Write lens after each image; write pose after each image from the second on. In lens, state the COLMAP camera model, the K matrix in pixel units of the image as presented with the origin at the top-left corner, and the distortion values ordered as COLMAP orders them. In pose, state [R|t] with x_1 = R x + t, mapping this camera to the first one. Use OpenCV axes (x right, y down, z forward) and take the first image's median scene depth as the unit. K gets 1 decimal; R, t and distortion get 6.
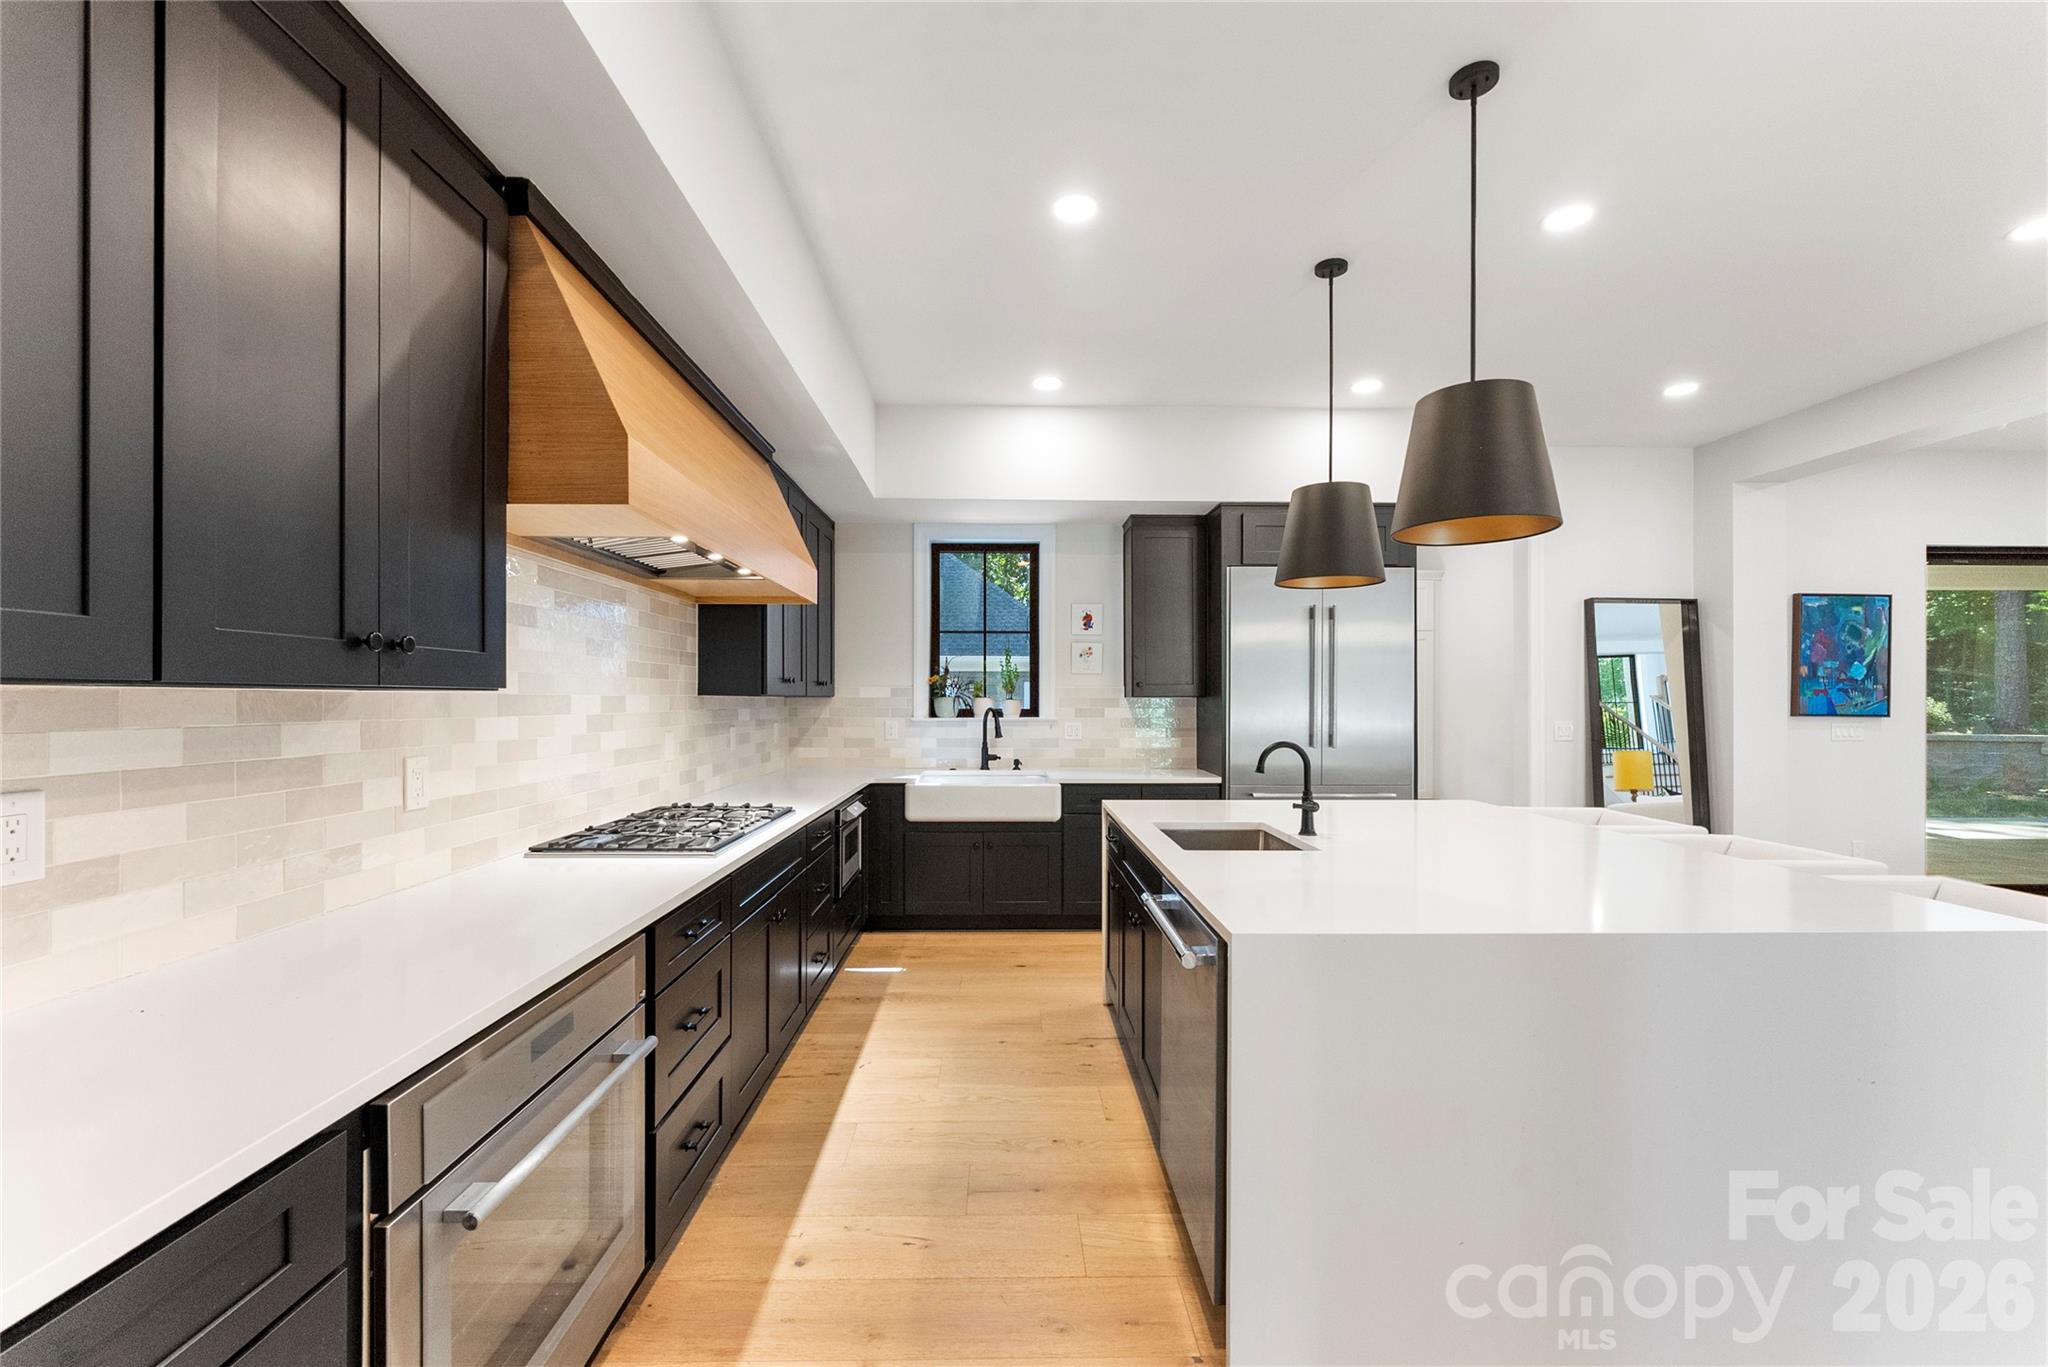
lens RADIAL K [[825.8, 0, 1023.3], [0, 825.8, 703.8], [0, 0, 1]] dist [-0.000577, -0.000089]
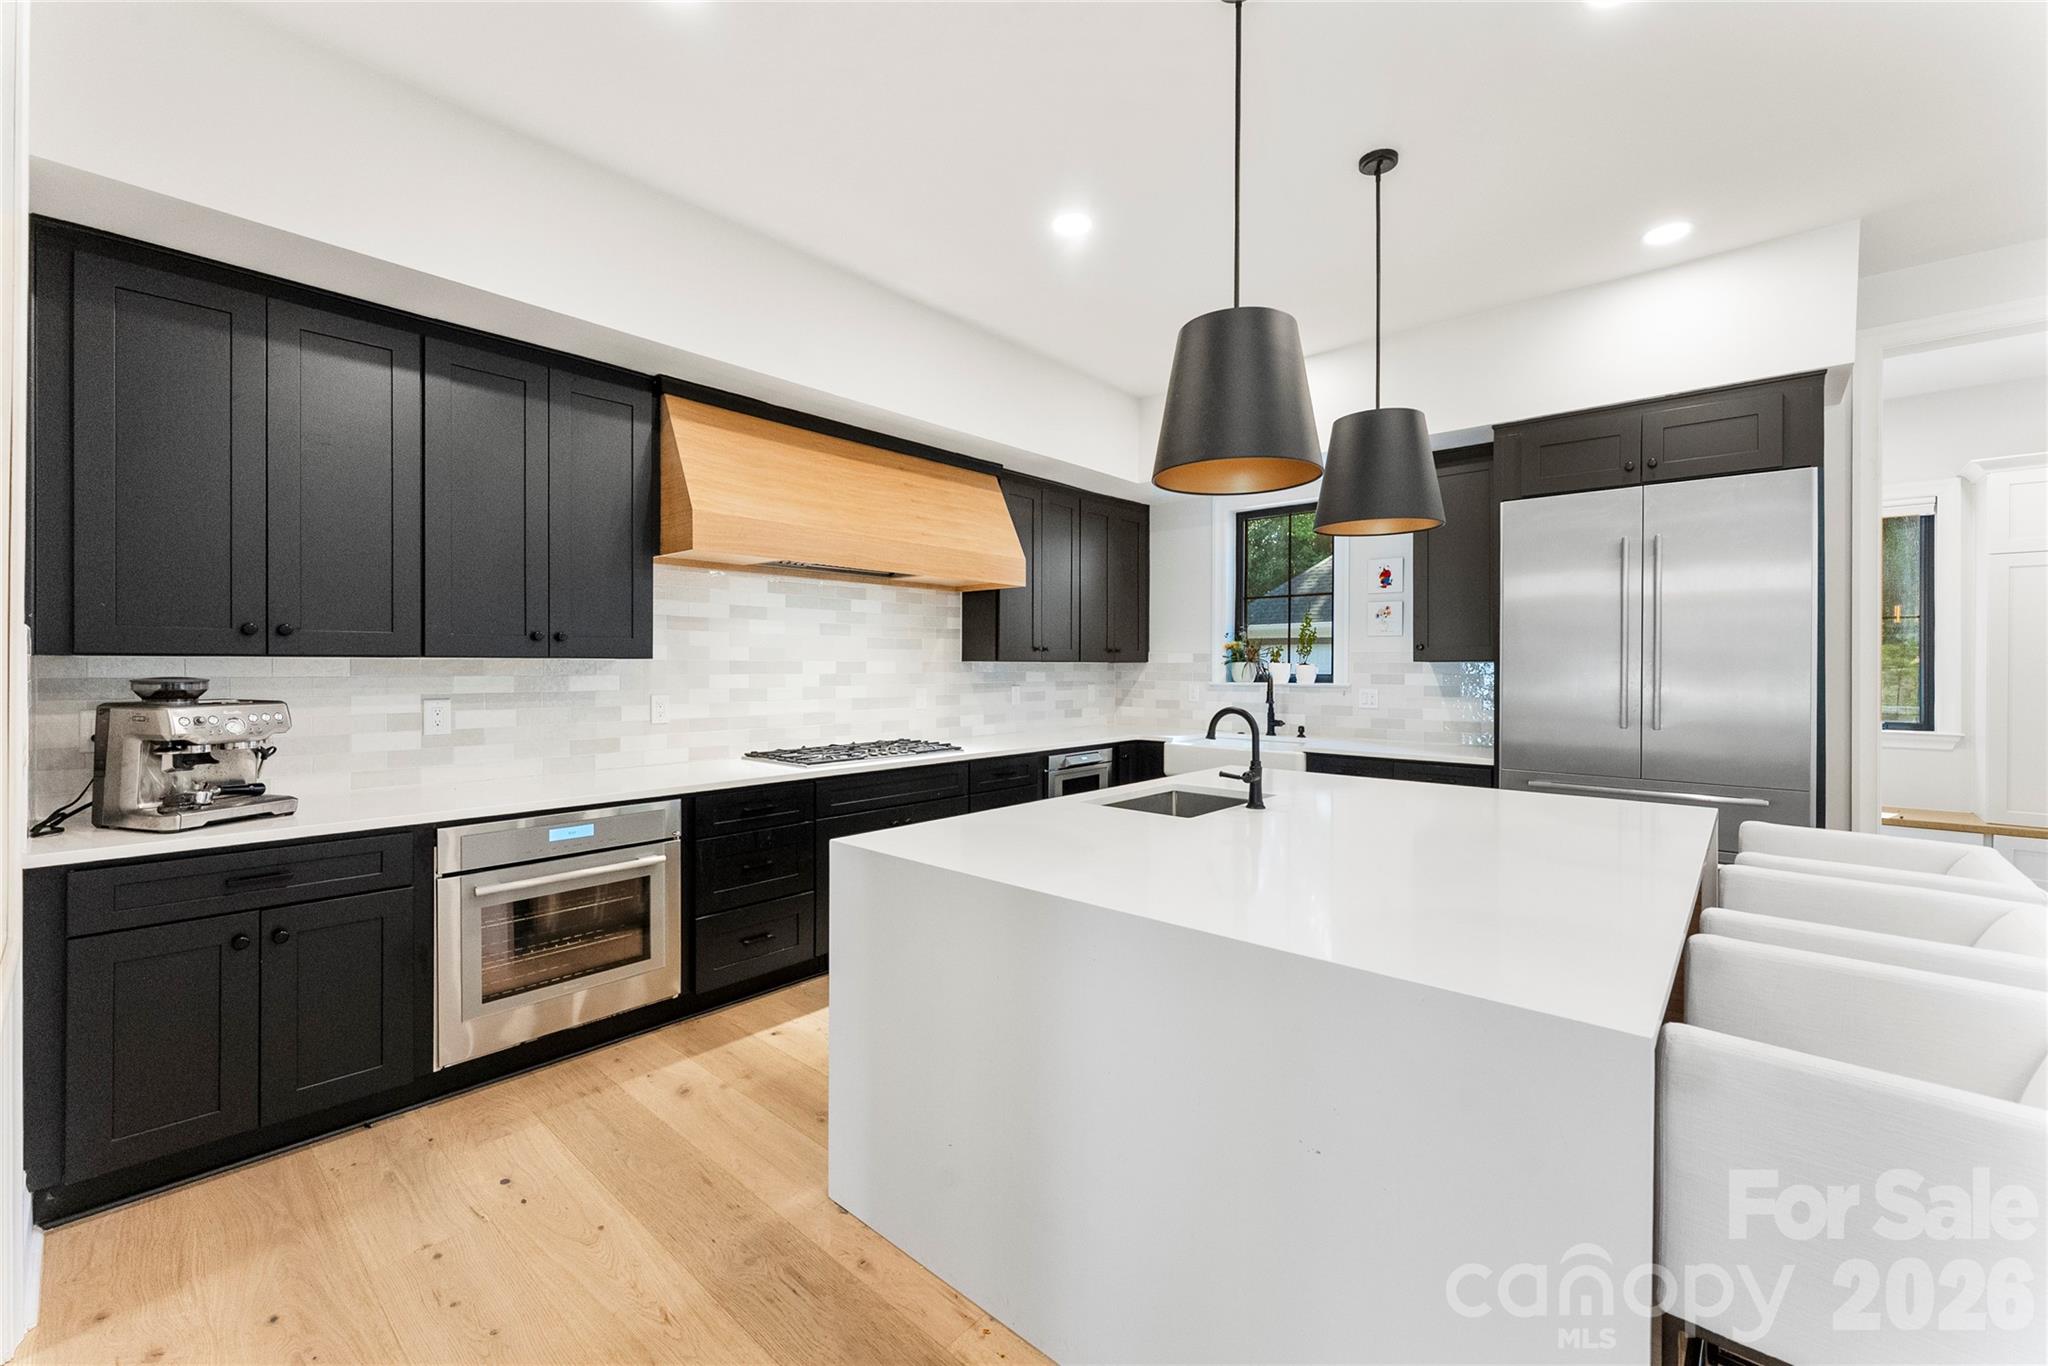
lens RADIAL K [[825.1, 0, 1033.9], [0, 825.1, 672.1], [0, 0, 1]] dist [-0.001064, -0.000318]
pose [[0.739468, 0.004627, -0.673176, 0.579114], [-0.003350, 0.999989, 0.003194, 0.002379], [0.673184, -0.000106, 0.739475, 0.103442]]
